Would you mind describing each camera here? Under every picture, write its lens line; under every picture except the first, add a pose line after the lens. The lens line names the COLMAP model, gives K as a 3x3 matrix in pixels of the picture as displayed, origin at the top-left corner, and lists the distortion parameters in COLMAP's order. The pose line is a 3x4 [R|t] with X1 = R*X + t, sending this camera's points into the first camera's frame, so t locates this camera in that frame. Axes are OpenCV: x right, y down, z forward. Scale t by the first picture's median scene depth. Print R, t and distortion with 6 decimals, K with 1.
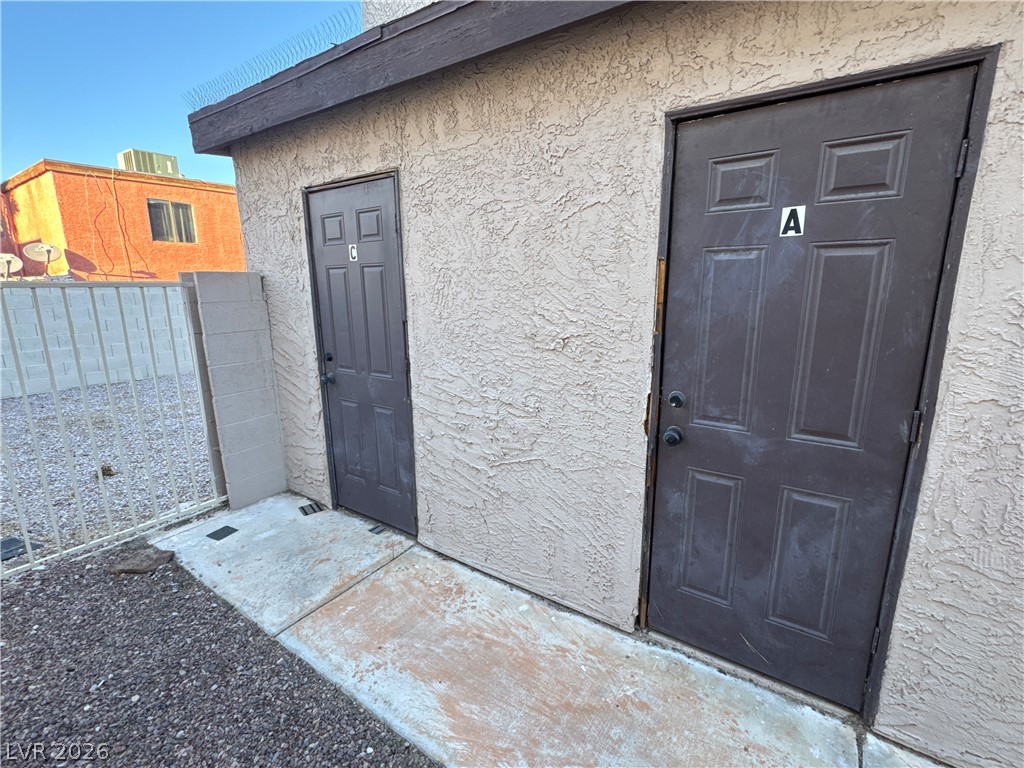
lens RADIAL K [[476.2, 0, 512.0], [0, 476.2, 384.0], [0, 0, 1]] dist [-0.000479, 0.000074]
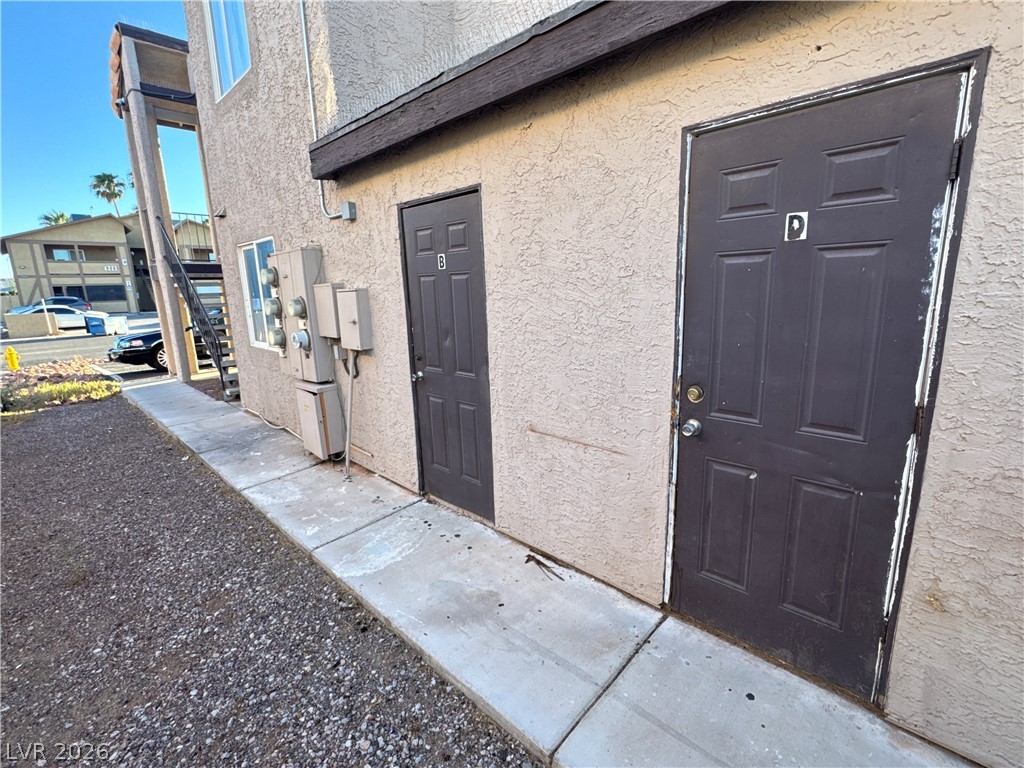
lens RADIAL K [[463.5, 0, 530.8], [0, 463.5, 383.0], [0, 0, 1]] dist [-0.000283, -0.000303]
pose [[0.987592, 0.016359, -0.156189, 0.134410], [-0.017039, 0.999850, -0.003019, 0.017421], [0.156116, 0.005643, 0.987723, -0.089344]]
